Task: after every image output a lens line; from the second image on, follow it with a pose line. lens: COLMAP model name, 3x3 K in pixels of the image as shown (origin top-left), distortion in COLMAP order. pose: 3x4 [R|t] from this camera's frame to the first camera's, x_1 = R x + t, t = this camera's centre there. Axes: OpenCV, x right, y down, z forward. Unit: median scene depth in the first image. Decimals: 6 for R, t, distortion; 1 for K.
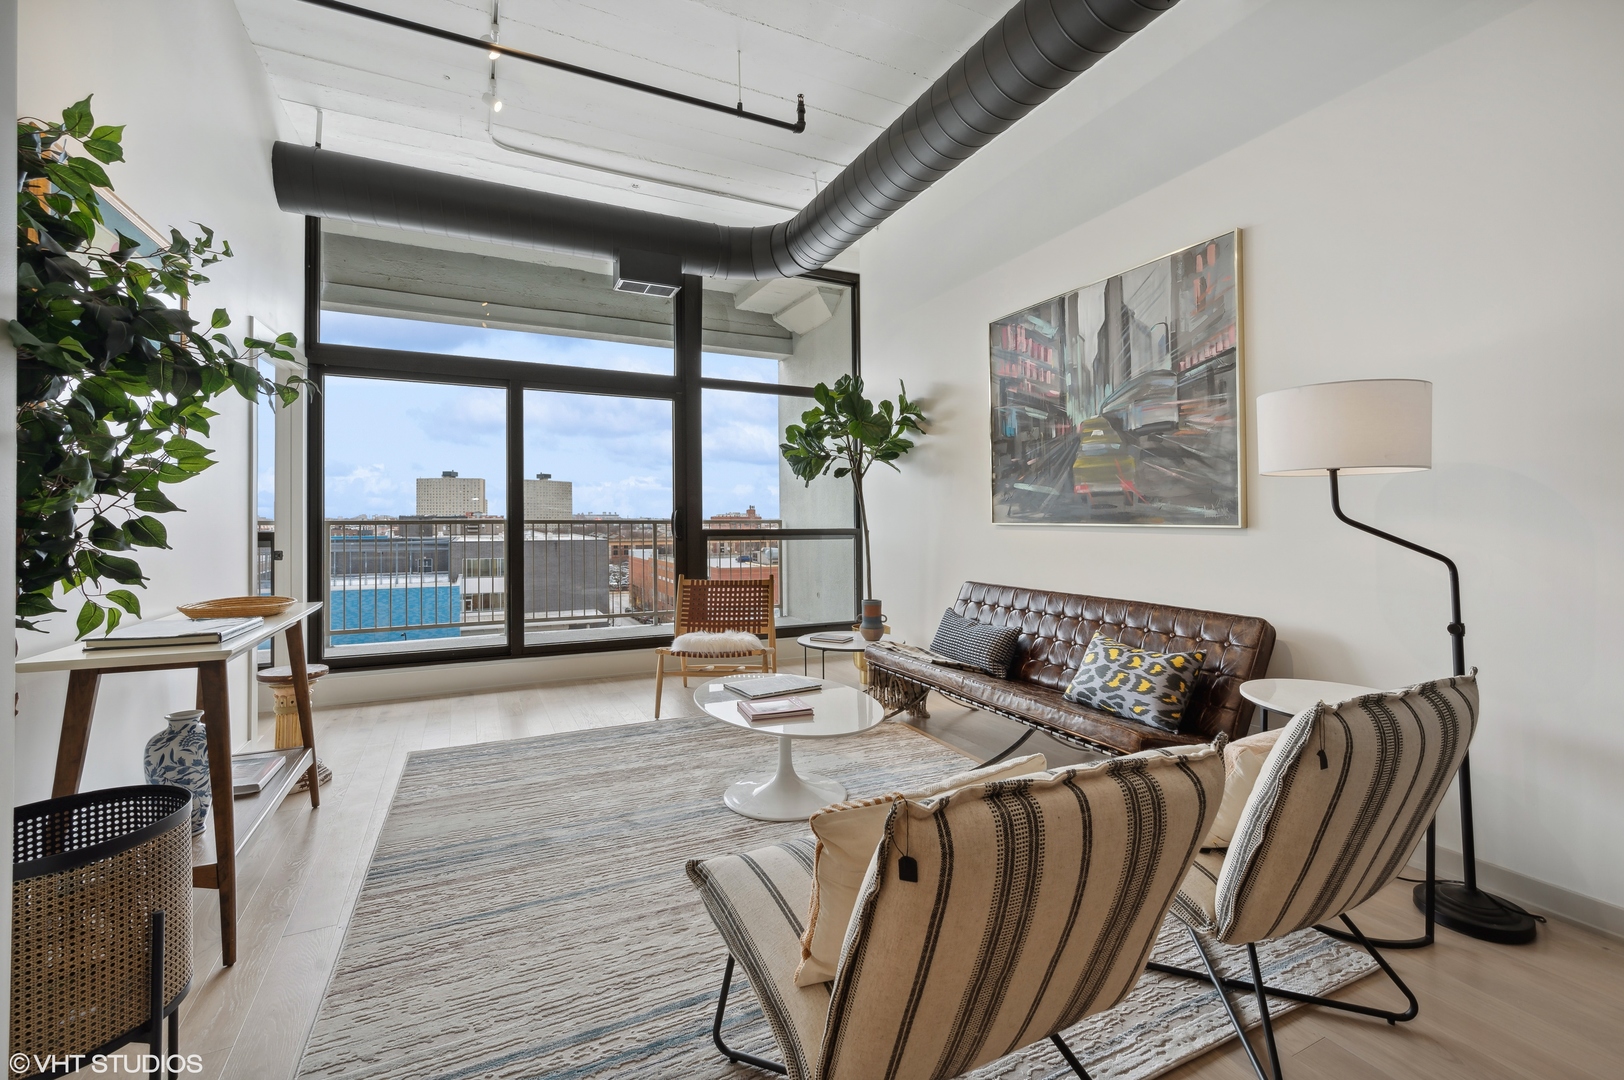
lens RADIAL K [[686.7, 0, 828.2], [0, 686.7, 507.3], [0, 0, 1]] dist [-0.003013, 0.002184]
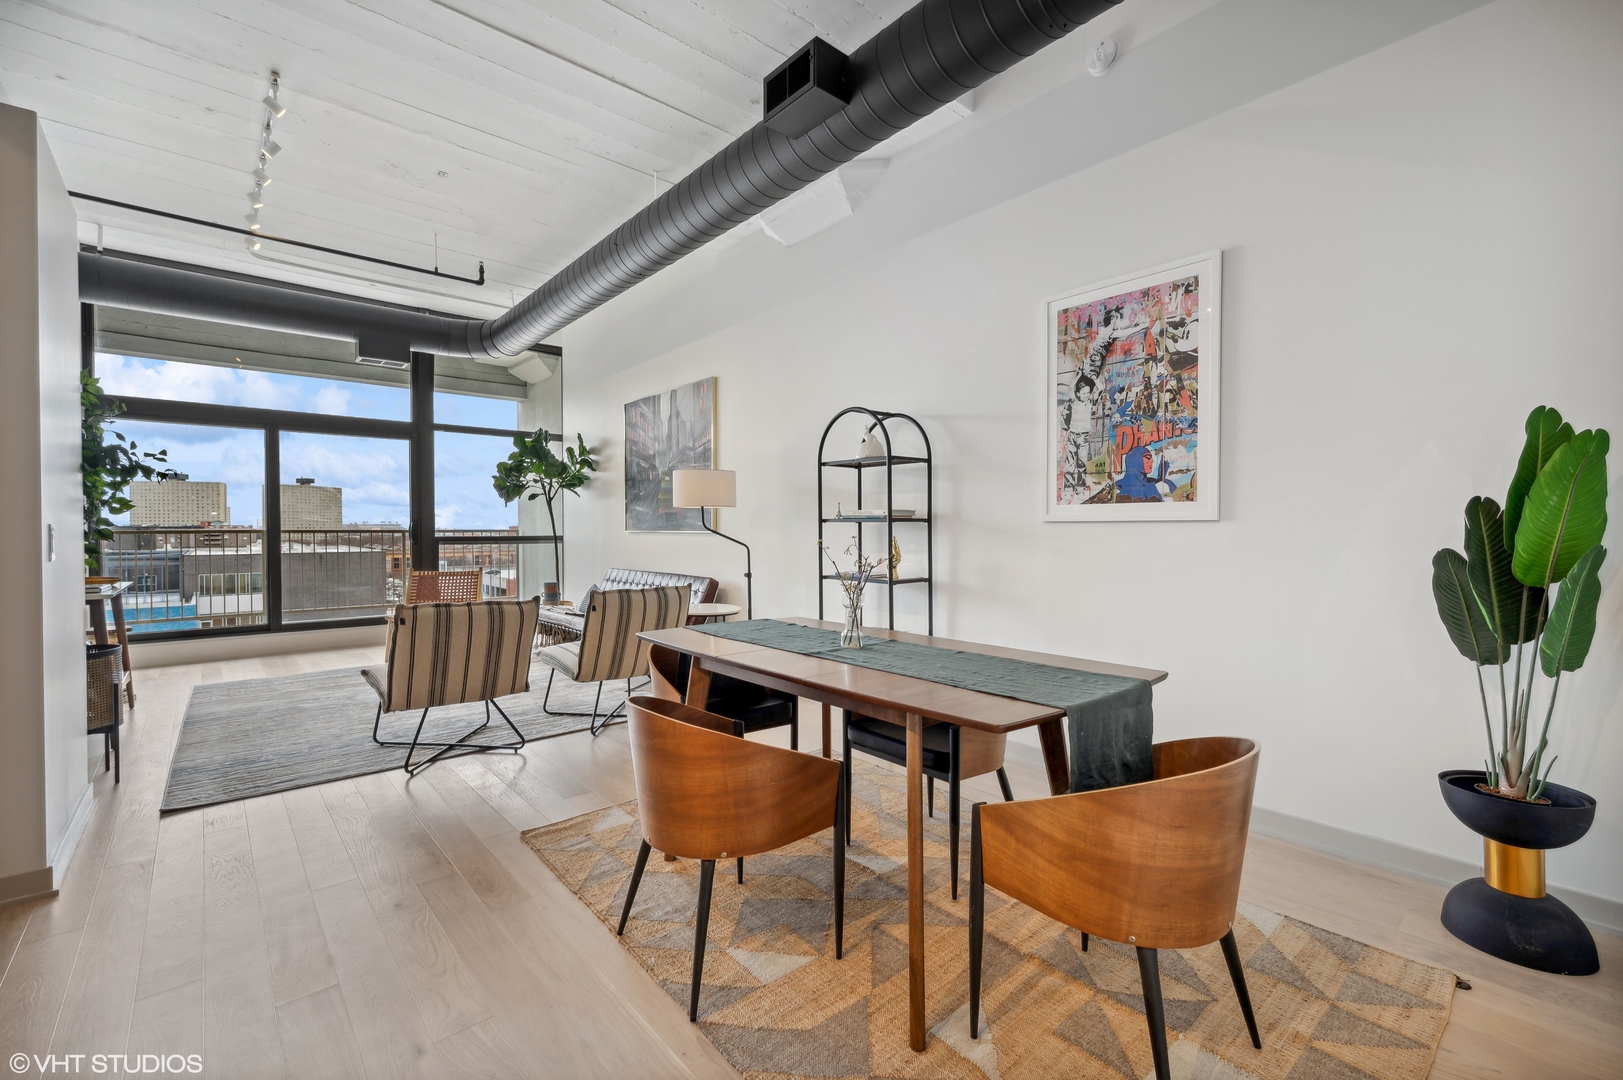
lens RADIAL K [[686.3, 0, 814.6], [0, 686.3, 532.5], [0, 0, 1]] dist [-0.003013, 0.002184]
pose [[0.970008, -0.001590, 0.243069, 0.331169], [-0.003838, 0.999754, 0.021853, -0.012093], [-0.243044, -0.022130, 0.969763, -0.756079]]
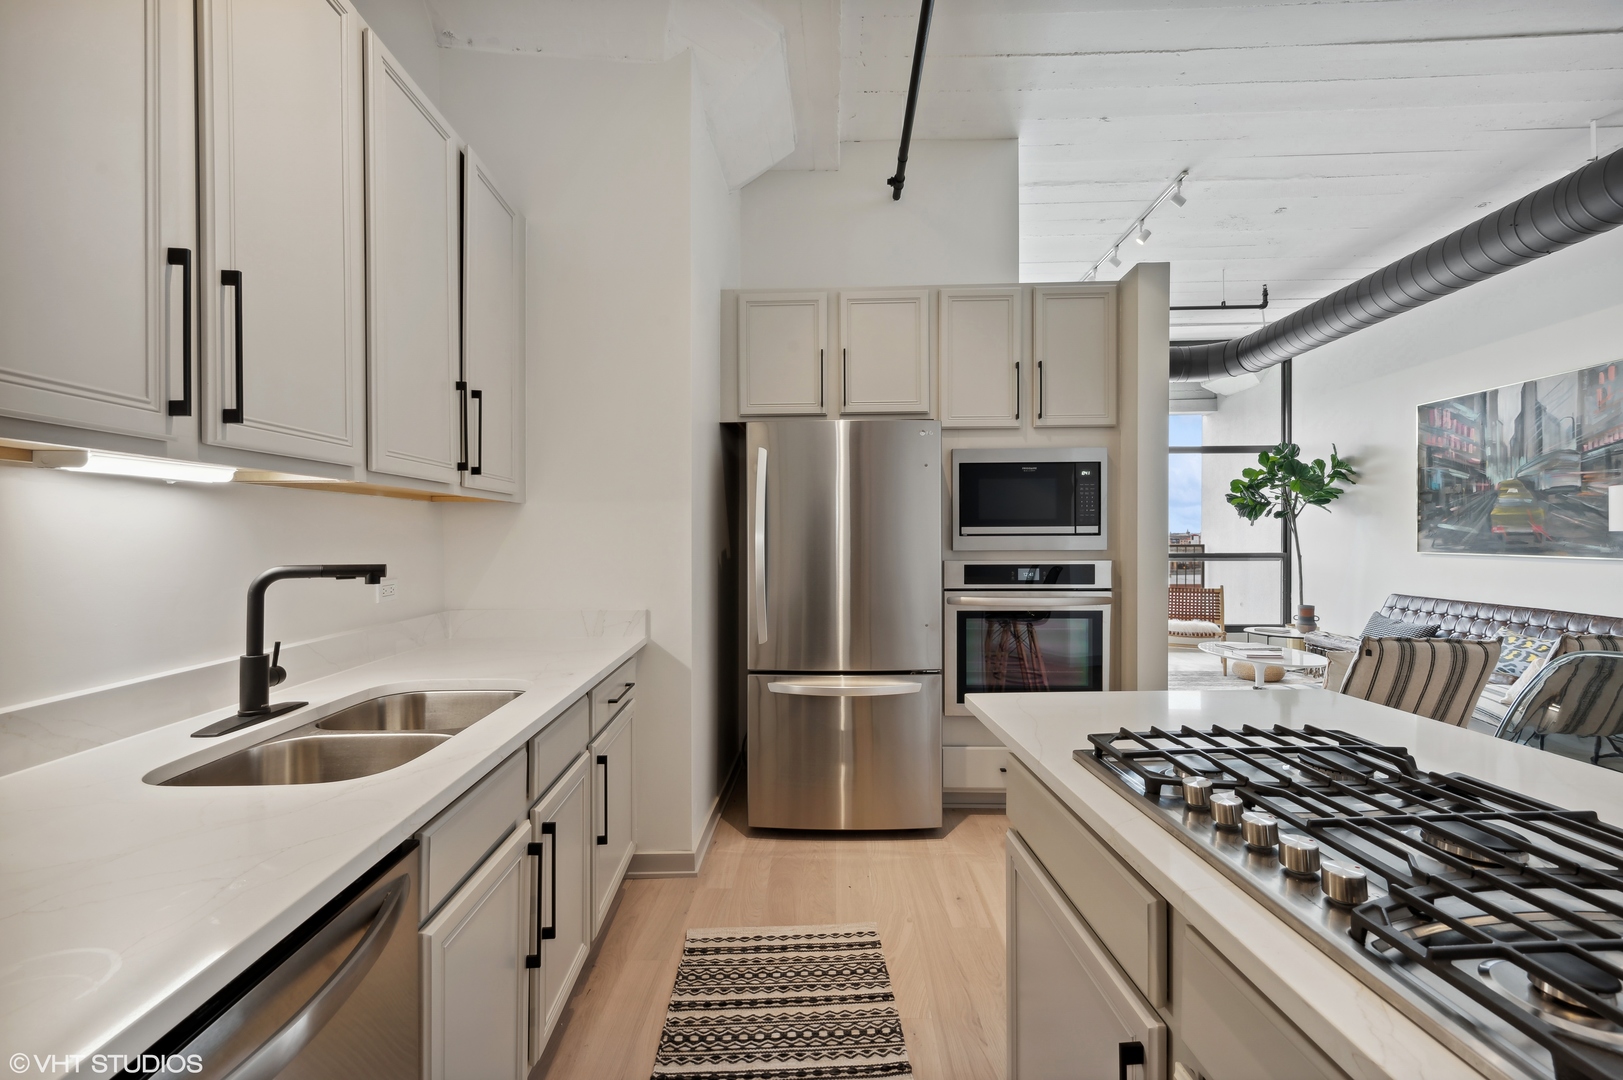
lens RADIAL K [[686.3, 0, 814.2], [0, 686.3, 545.7], [0, 0, 1]] dist [-0.003013, 0.002184]
pose [[0.873738, 0.003150, -0.486386, -0.177667], [0.013740, 0.999420, 0.031155, -0.058934], [0.486202, -0.033905, 0.873188, -0.935332]]
